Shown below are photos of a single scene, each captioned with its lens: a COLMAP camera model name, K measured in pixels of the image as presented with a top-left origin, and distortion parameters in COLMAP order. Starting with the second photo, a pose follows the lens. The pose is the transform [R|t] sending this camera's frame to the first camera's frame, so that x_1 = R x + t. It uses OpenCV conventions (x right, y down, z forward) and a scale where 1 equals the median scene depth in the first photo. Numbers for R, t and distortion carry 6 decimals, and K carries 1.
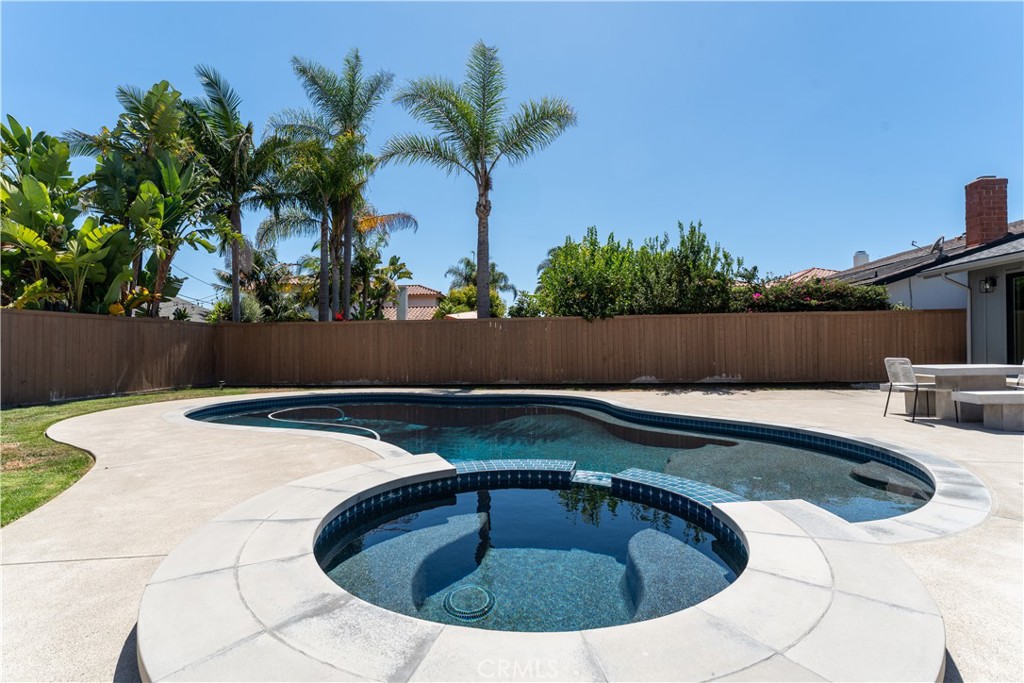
lens RADIAL K [[465.5, 0, 510.4], [0, 465.5, 340.0], [0, 0, 1]] dist [-0.002241, 0.000089]
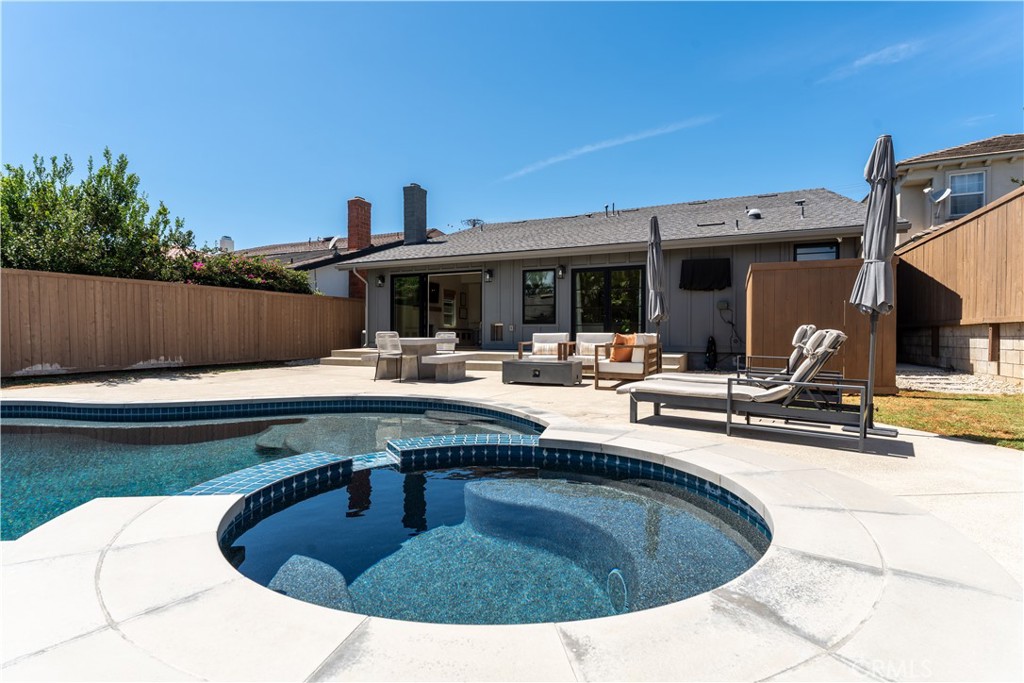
lens RADIAL K [[498.6, 0, 512.0], [0, 498.6, 341.5], [0, 0, 1]] dist [0.001749, 0.000022]
pose [[0.338844, -0.005374, 0.940827, -0.151733], [-0.022549, 0.999650, 0.013831, 0.020908], [-0.940572, -0.025902, 0.338604, 0.135203]]
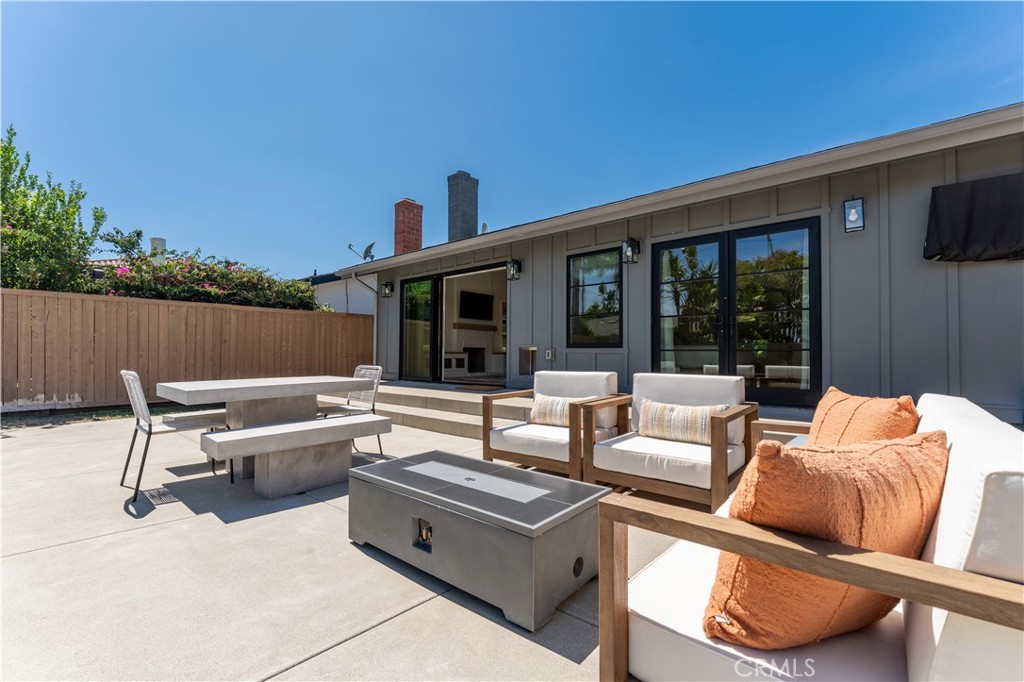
lens RADIAL K [[436.1, 0, 504.1], [0, 436.1, 347.3], [0, 0, 1]] dist [0.000143, -0.000115]
pose [[0.600806, 0.021946, 0.799093, 0.372300], [-0.024381, 0.999661, -0.009123, 0.003986], [-0.799023, -0.014001, 0.601138, 0.210272]]
